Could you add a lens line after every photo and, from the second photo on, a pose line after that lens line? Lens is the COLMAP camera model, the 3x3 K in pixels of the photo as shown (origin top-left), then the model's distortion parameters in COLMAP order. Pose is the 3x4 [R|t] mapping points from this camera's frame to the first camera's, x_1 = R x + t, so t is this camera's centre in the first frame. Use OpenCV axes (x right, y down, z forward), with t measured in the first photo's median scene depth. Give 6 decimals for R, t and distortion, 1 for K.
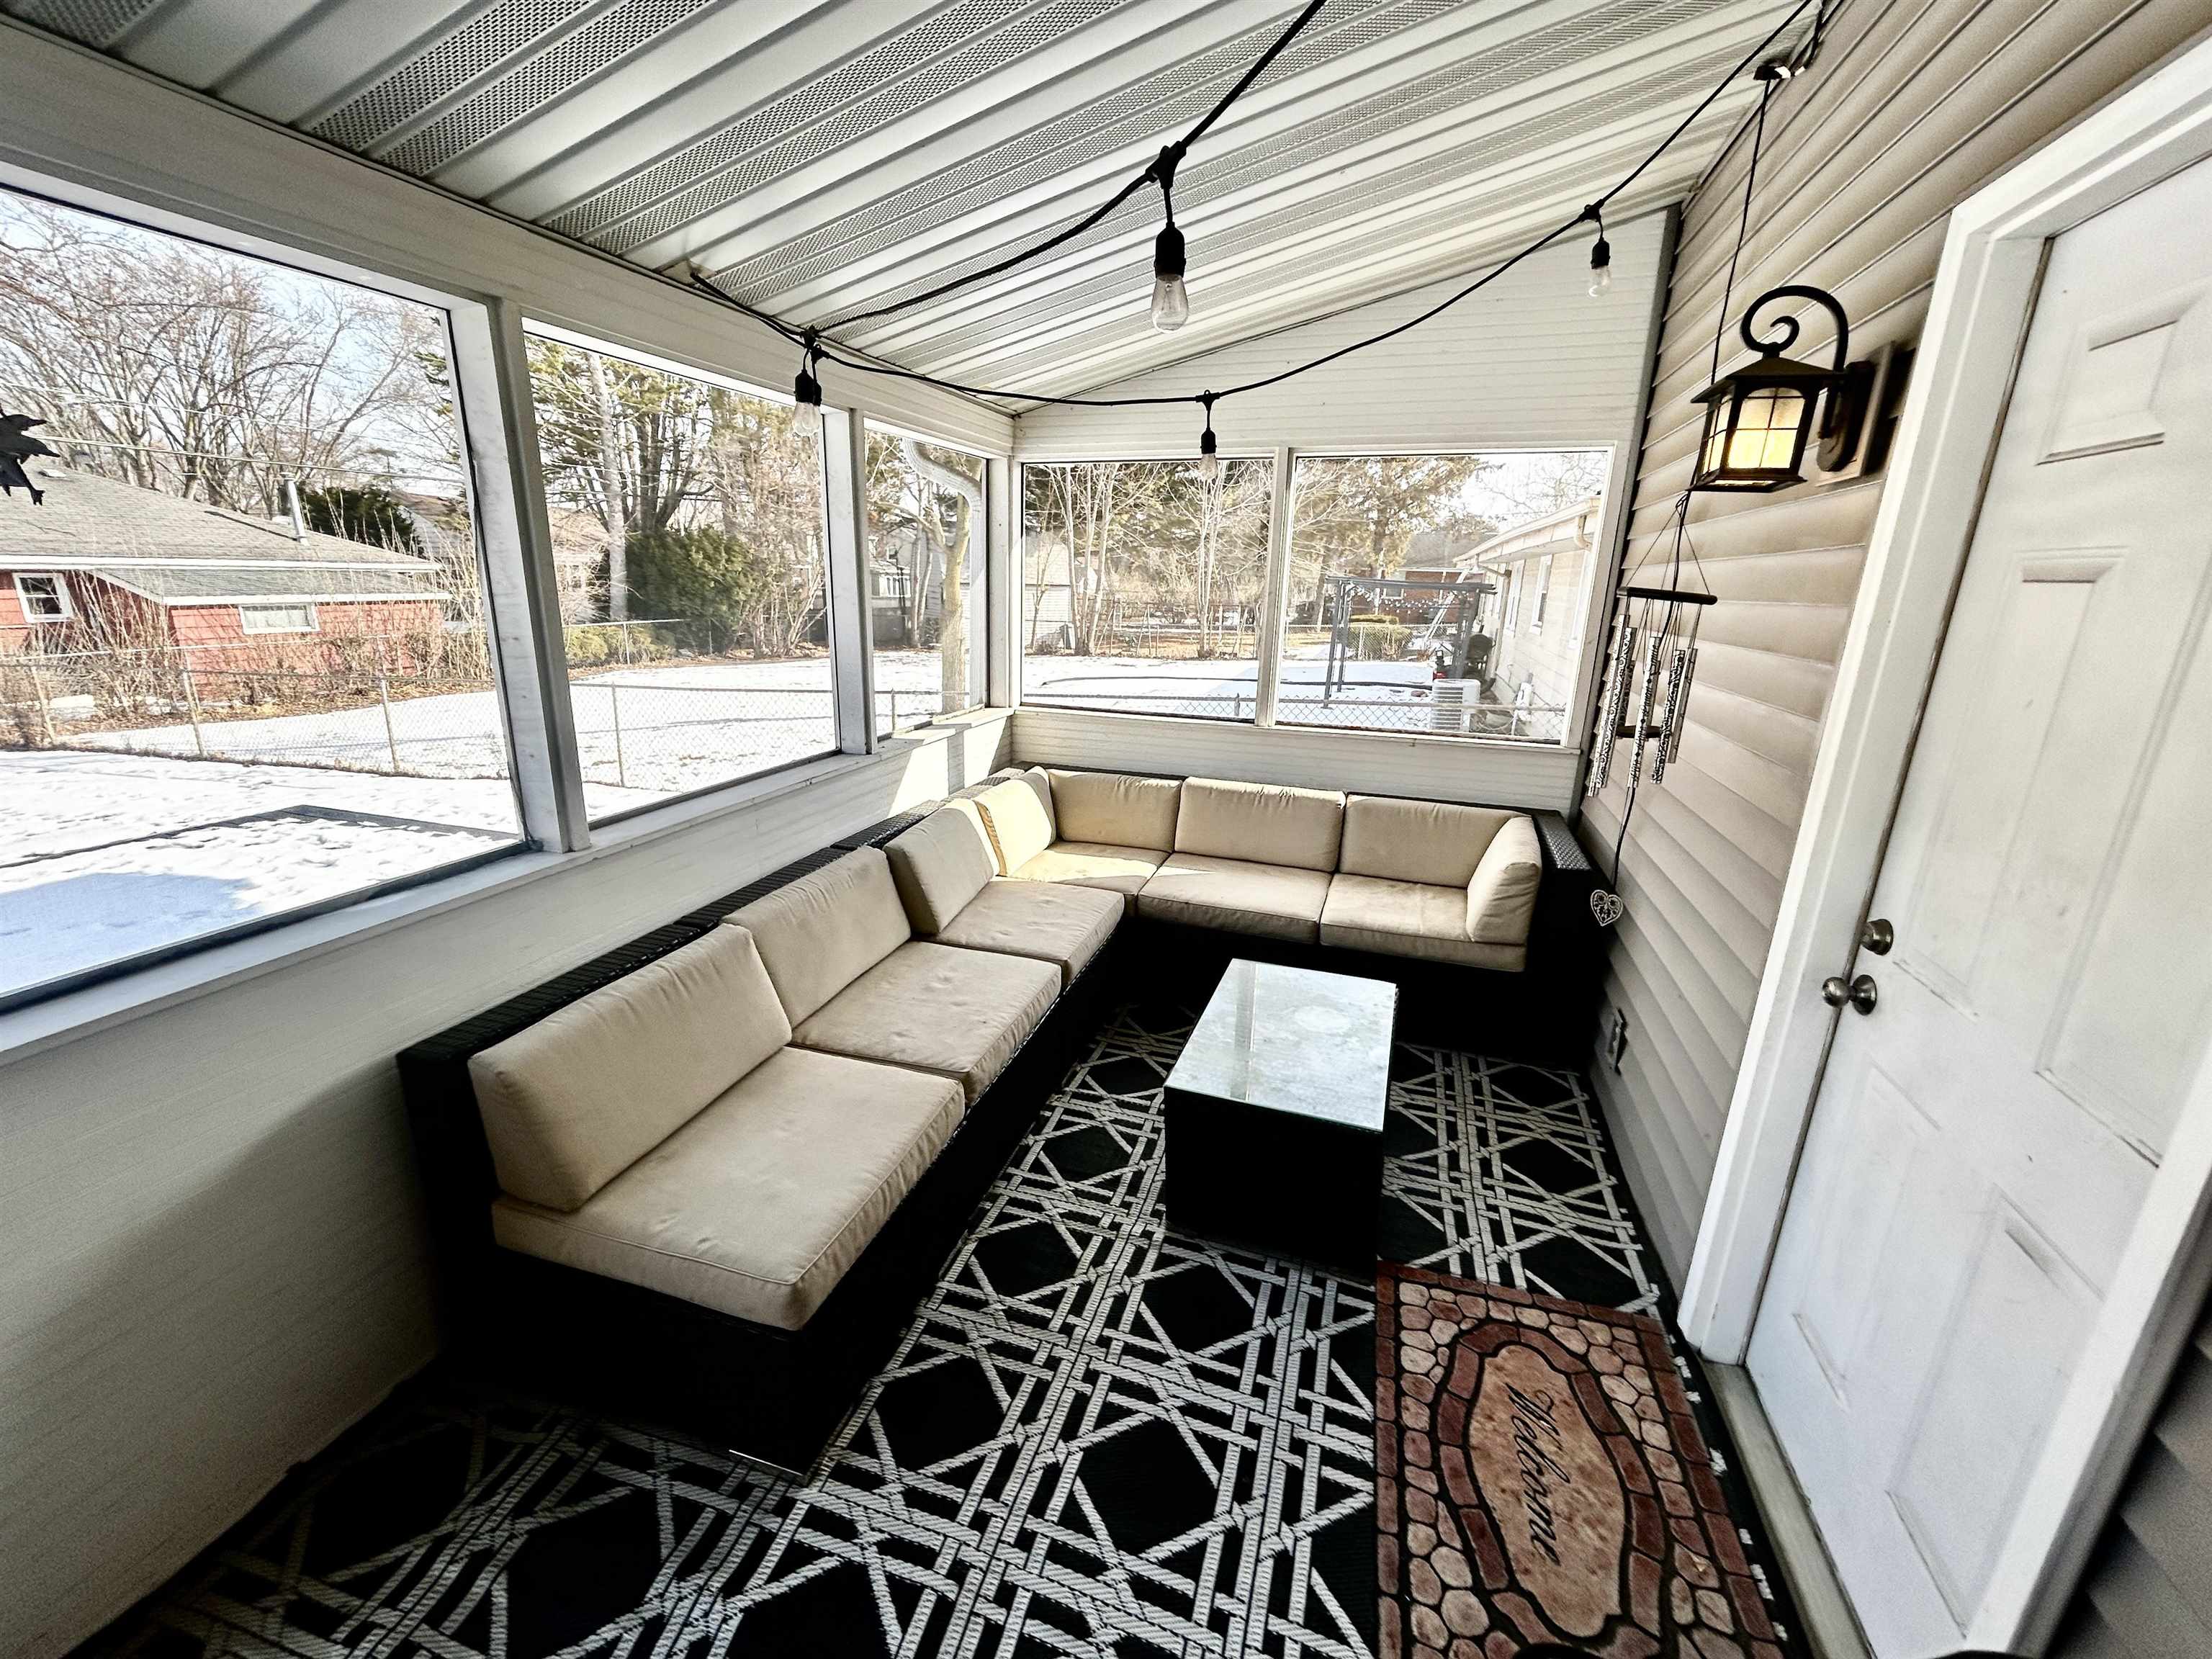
lens RADIAL K [[897.6, 0, 1107.3], [0, 897.6, 831.6], [0, 0, 1]] dist [-0.003483, 0.001371]
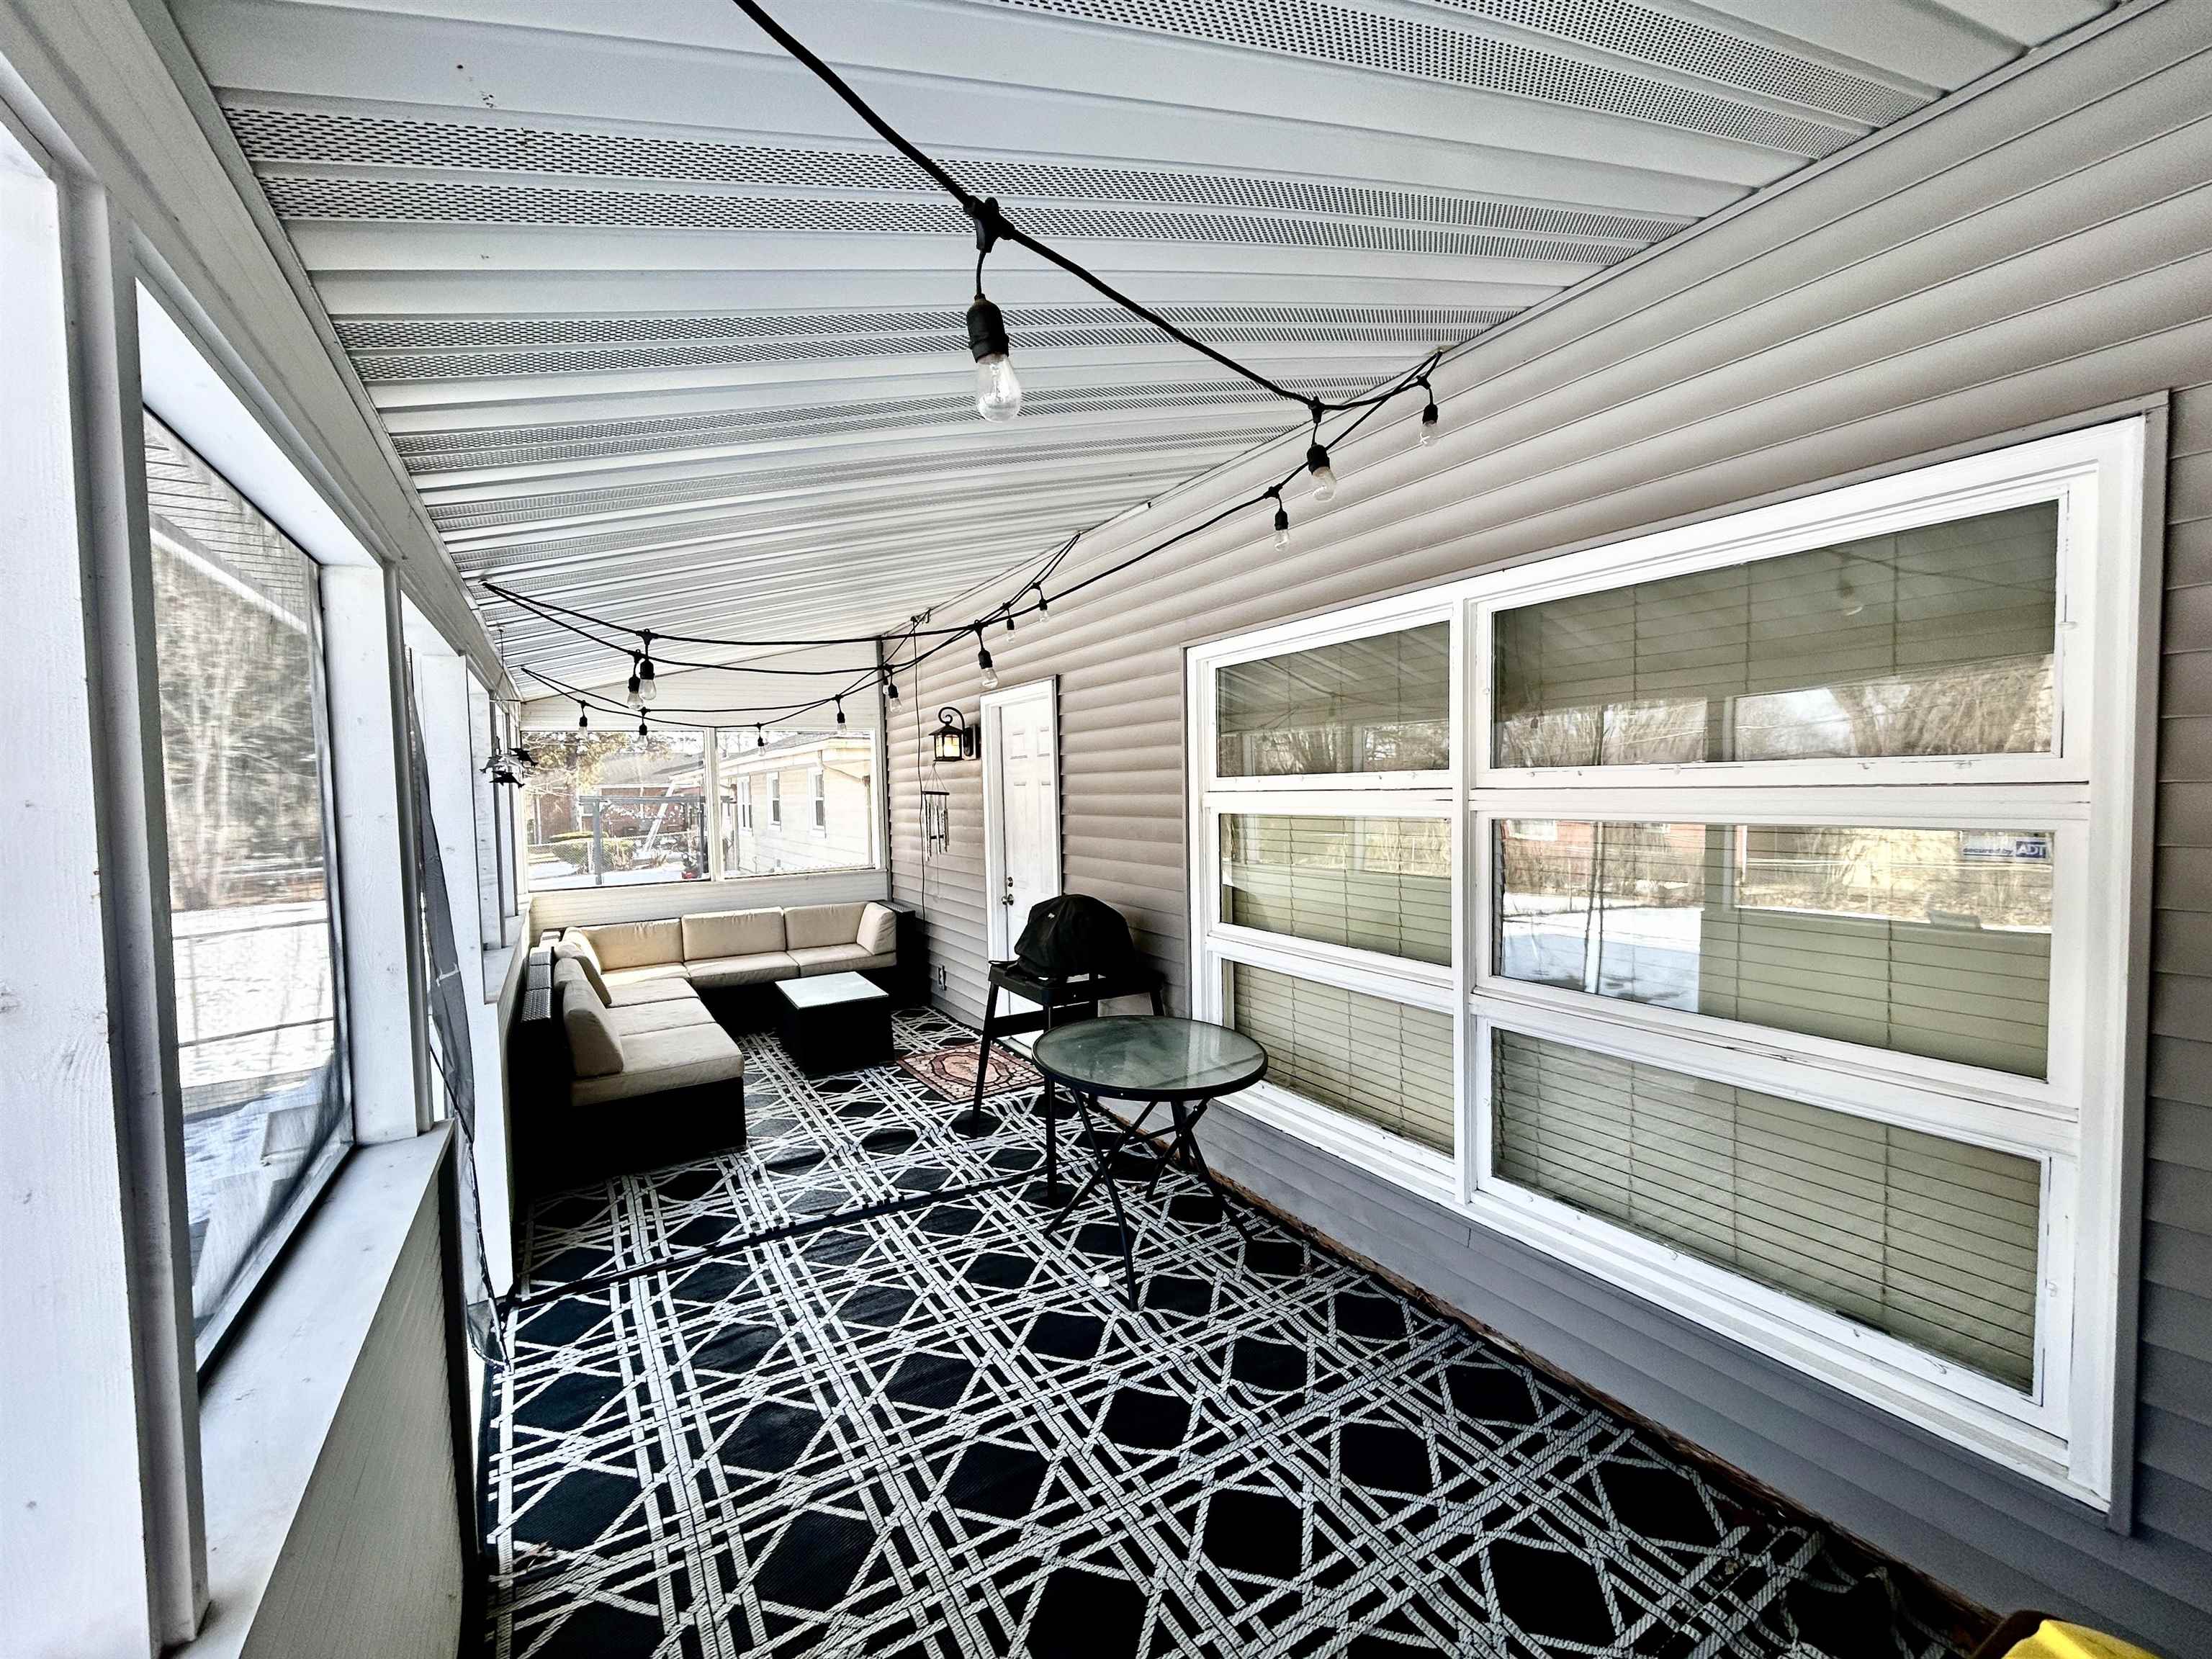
lens RADIAL K [[897.6, 0, 1103.2], [0, 897.6, 828.1], [0, 0, 1]] dist [-0.003483, 0.001371]
pose [[0.661636, -0.077404, 0.745820, -1.269775], [0.246831, 0.961704, -0.119161, 0.354856], [-0.708034, 0.262933, 0.655404, -1.366765]]
